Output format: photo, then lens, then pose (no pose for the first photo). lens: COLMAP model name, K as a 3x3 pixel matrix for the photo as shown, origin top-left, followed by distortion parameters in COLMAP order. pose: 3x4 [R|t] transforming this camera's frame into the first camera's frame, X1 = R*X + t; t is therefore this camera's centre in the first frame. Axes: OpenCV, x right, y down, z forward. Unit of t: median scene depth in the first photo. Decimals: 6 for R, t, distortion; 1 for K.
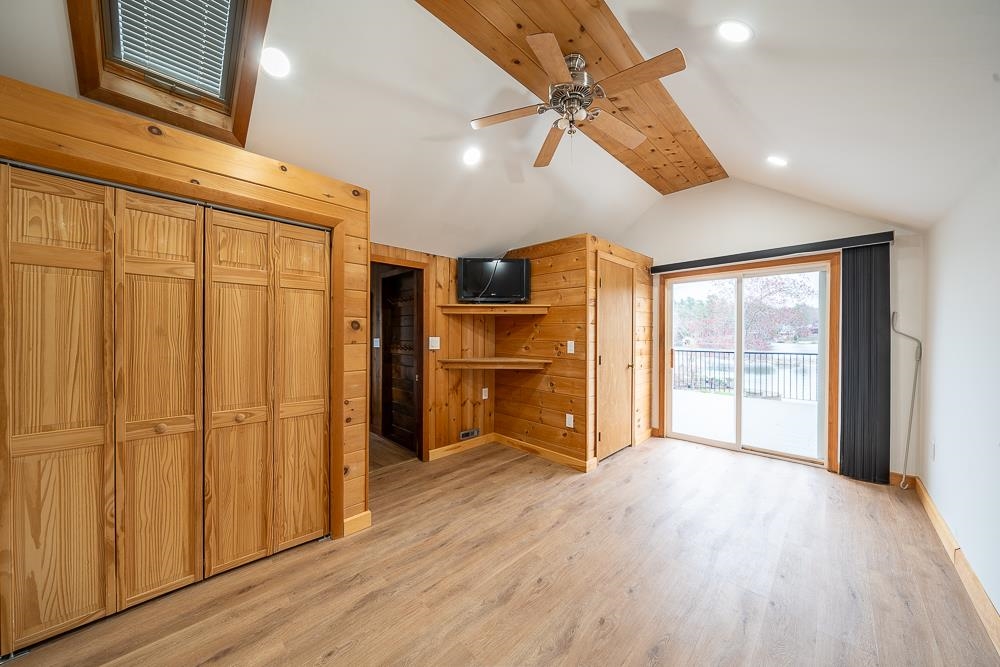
lens RADIAL K [[336.5, 0, 500.2], [0, 336.5, 334.7], [0, 0, 1]] dist [-0.001578, 0.000006]
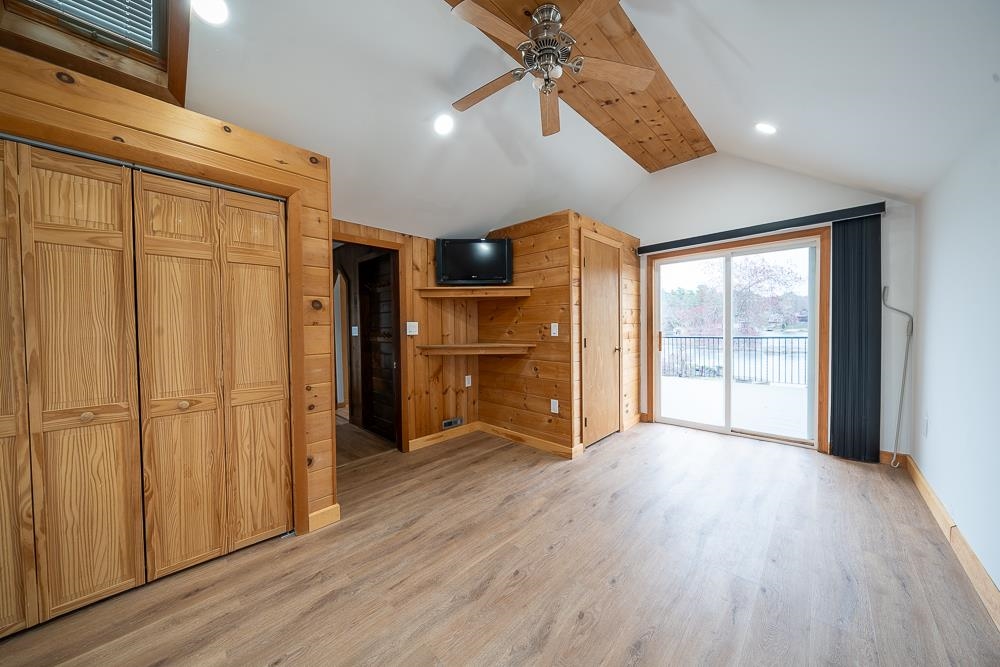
lens RADIAL K [[336.5, 0, 499.7], [0, 336.5, 333.2], [0, 0, 1]] dist [-0.001578, 0.000006]
pose [[0.999659, -0.016992, 0.019842, 0.054363], [0.016666, 0.999725, 0.016477, 0.045147], [-0.020117, -0.016141, 0.999667, 0.071002]]
